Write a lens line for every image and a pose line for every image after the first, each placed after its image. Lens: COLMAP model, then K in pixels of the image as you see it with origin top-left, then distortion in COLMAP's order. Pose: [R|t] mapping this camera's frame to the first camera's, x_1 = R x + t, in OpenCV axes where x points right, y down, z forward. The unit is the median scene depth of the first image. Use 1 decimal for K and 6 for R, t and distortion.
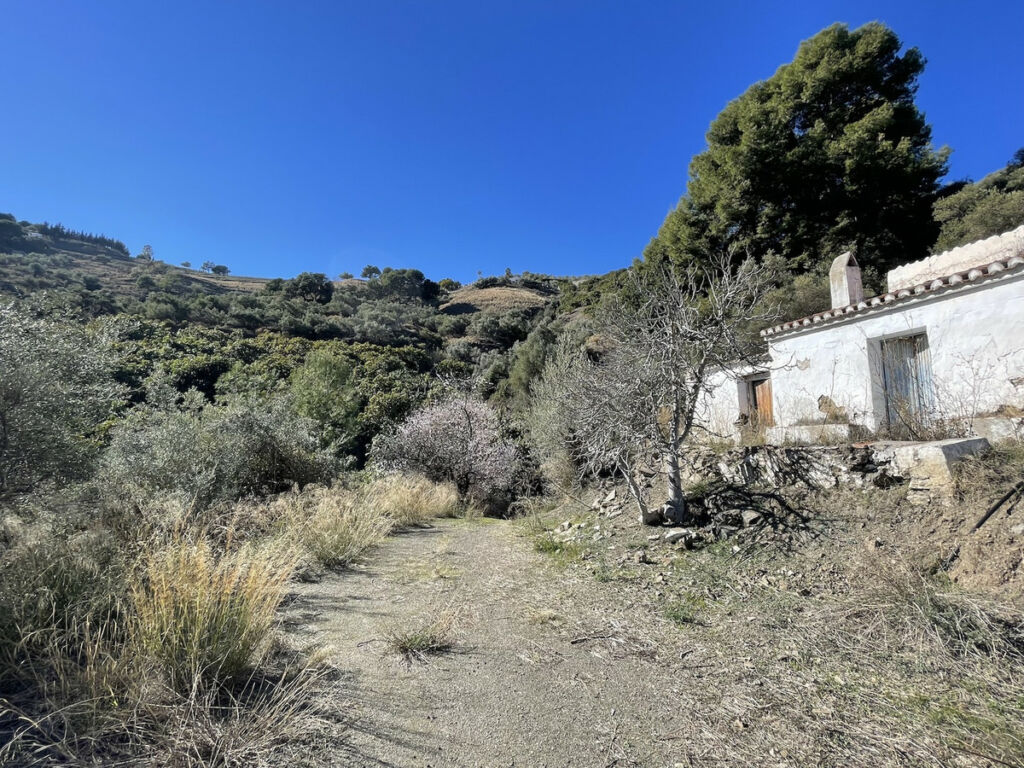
lens RADIAL K [[452.4, 0, 510.3], [0, 452.4, 376.9], [0, 0, 1]] dist [-0.001054, 0.000814]
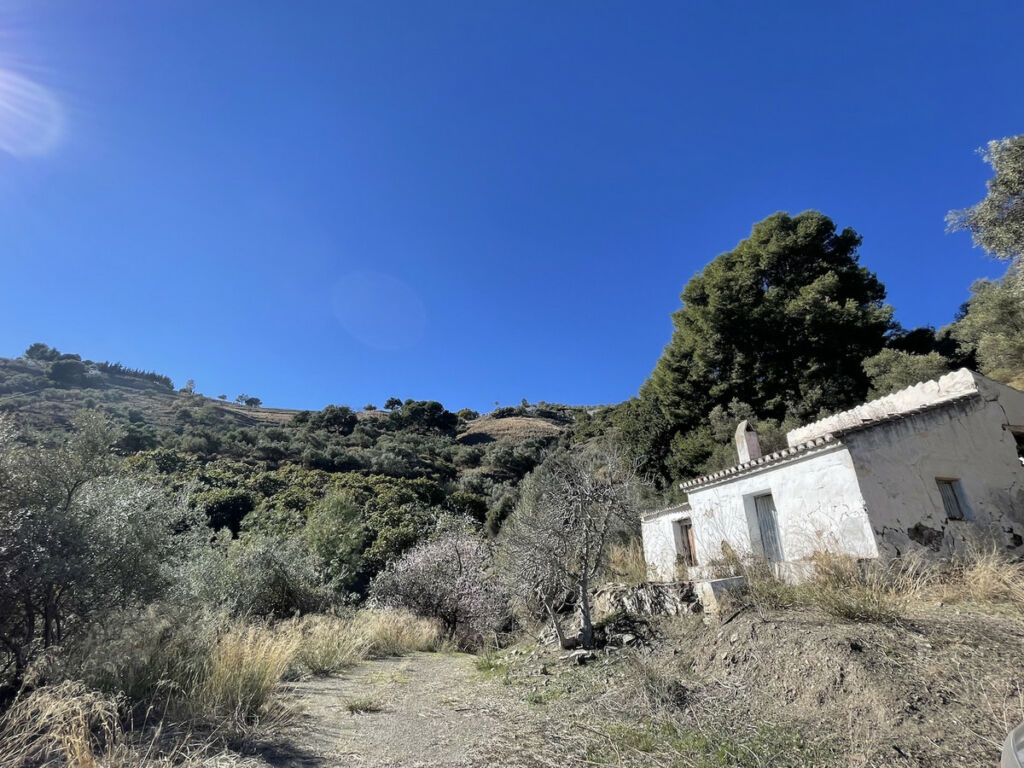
lens RADIAL K [[452.5, 0, 510.4], [0, 452.5, 379.2], [0, 0, 1]] dist [-0.003082, -0.000132]
pose [[0.999150, -0.008816, -0.040278, 0.040121], [-0.002464, 0.962362, -0.271758, -0.011398], [0.041157, 0.271627, 0.961522, -0.085554]]
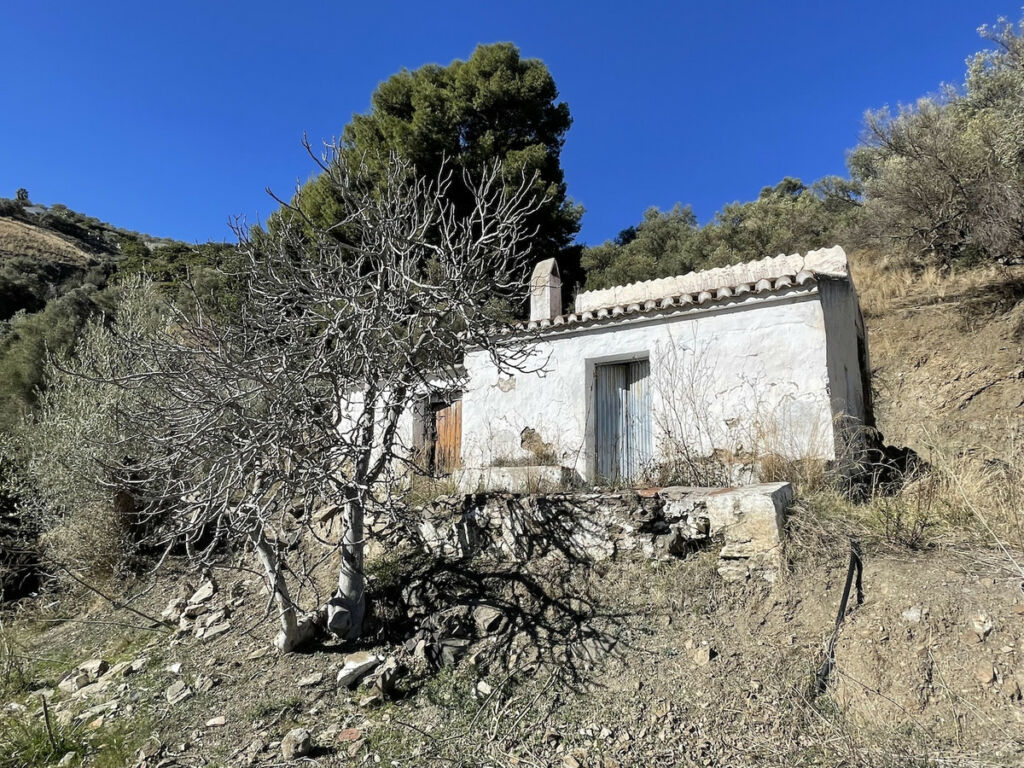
lens RADIAL K [[598.0, 0, 498.9], [0, 598.0, 380.2], [0, 0, 1]] dist [-0.002233, -0.000599]
pose [[0.758121, 0.130766, 0.638868, 0.003167], [-0.104494, 0.991389, -0.078922, 0.011585], [-0.643687, -0.006926, 0.765258, 0.068524]]
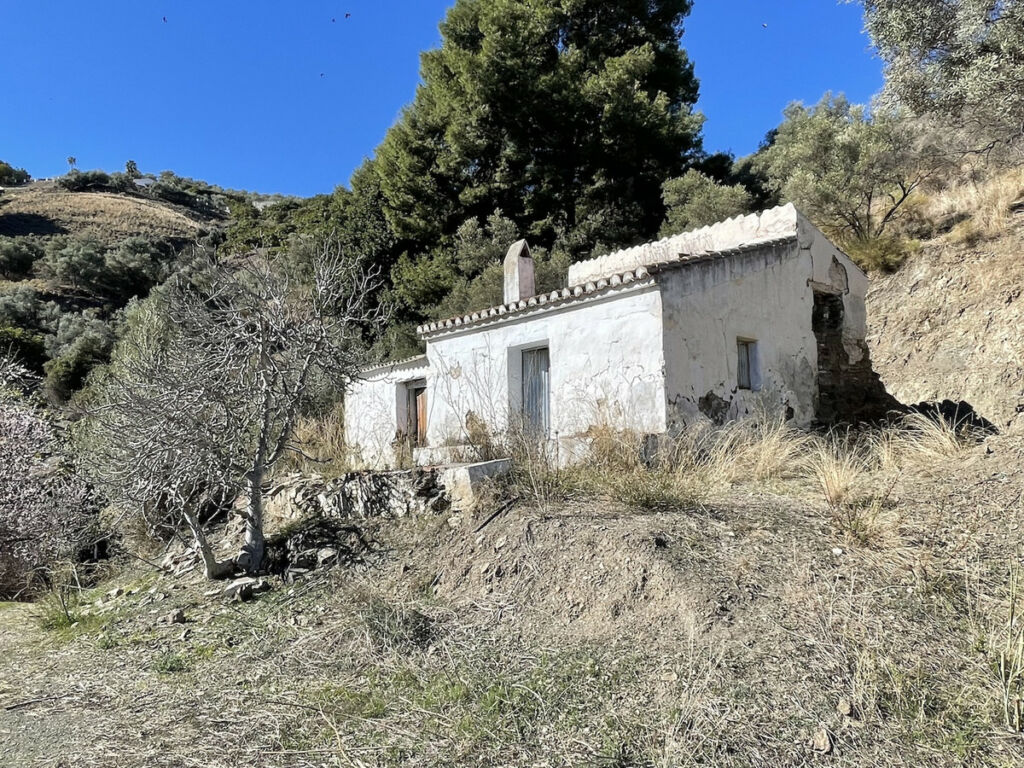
lens RADIAL K [[734.7, 0, 499.9], [0, 734.7, 374.9], [0, 0, 1]] dist [0.025541, -0.048524]
pose [[0.893564, 0.037329, 0.447381, 0.031964], [-0.042554, 0.999093, 0.001632, -0.007471], [-0.446914, -0.020497, 0.894342, -0.061596]]
